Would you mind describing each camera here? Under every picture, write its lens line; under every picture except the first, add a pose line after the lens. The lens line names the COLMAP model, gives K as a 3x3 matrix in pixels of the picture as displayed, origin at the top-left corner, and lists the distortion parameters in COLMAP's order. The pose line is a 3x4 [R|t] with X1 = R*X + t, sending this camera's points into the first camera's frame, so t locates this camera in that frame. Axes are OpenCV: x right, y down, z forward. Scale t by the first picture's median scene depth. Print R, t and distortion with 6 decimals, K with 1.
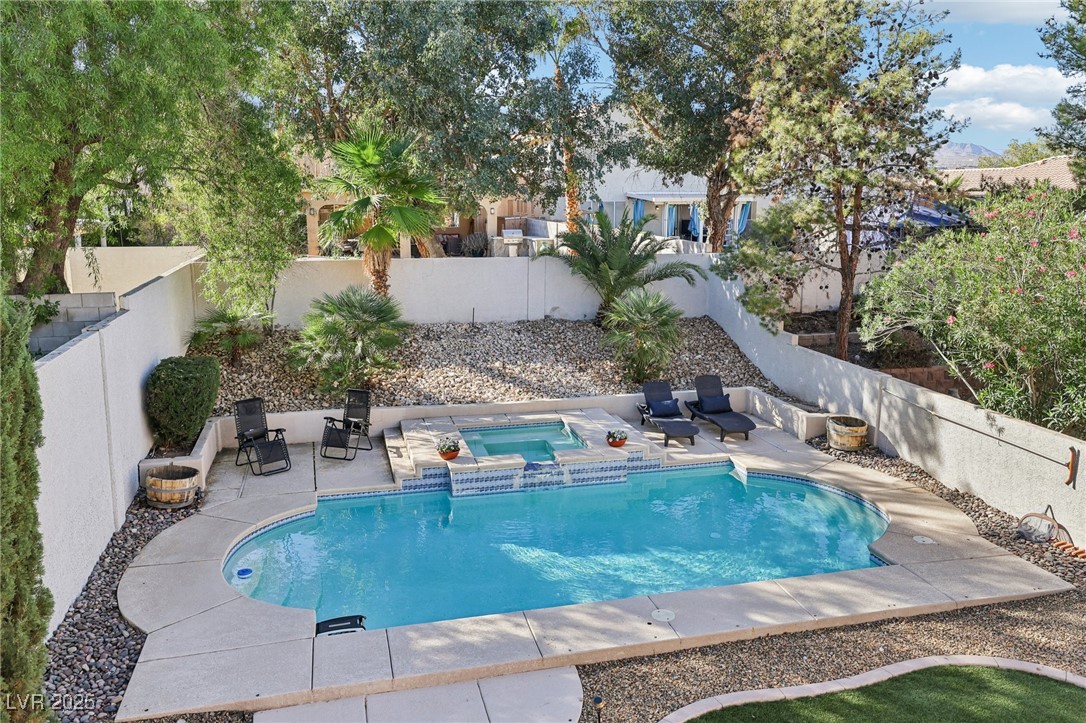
lens RADIAL K [[855.2, 0, 543.7], [0, 855.2, 320.9], [0, 0, 1]] dist [0.043572, -0.002052]
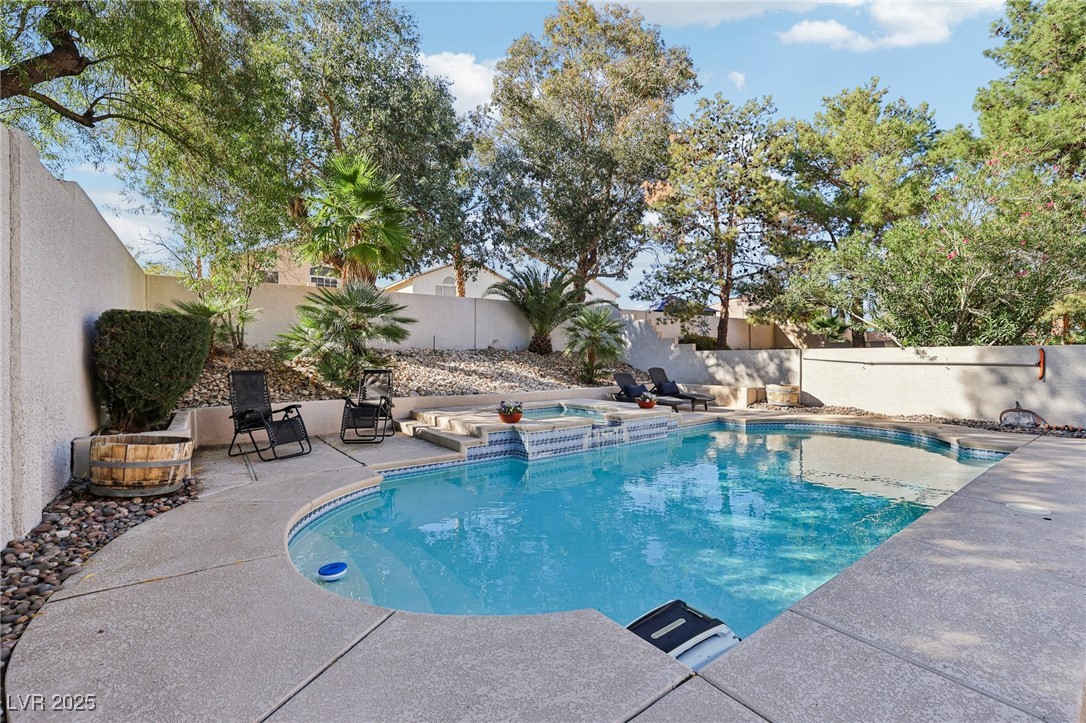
lens RADIAL K [[465.0, 0, 543.5], [0, 465.0, 356.6], [0, 0, 1]] dist [-0.026645, 0.009547]
pose [[0.927575, -0.005431, 0.373598, -0.286055], [0.064485, 0.987217, -0.145753, 0.181387], [-0.368030, 0.159288, 0.916068, 0.582888]]
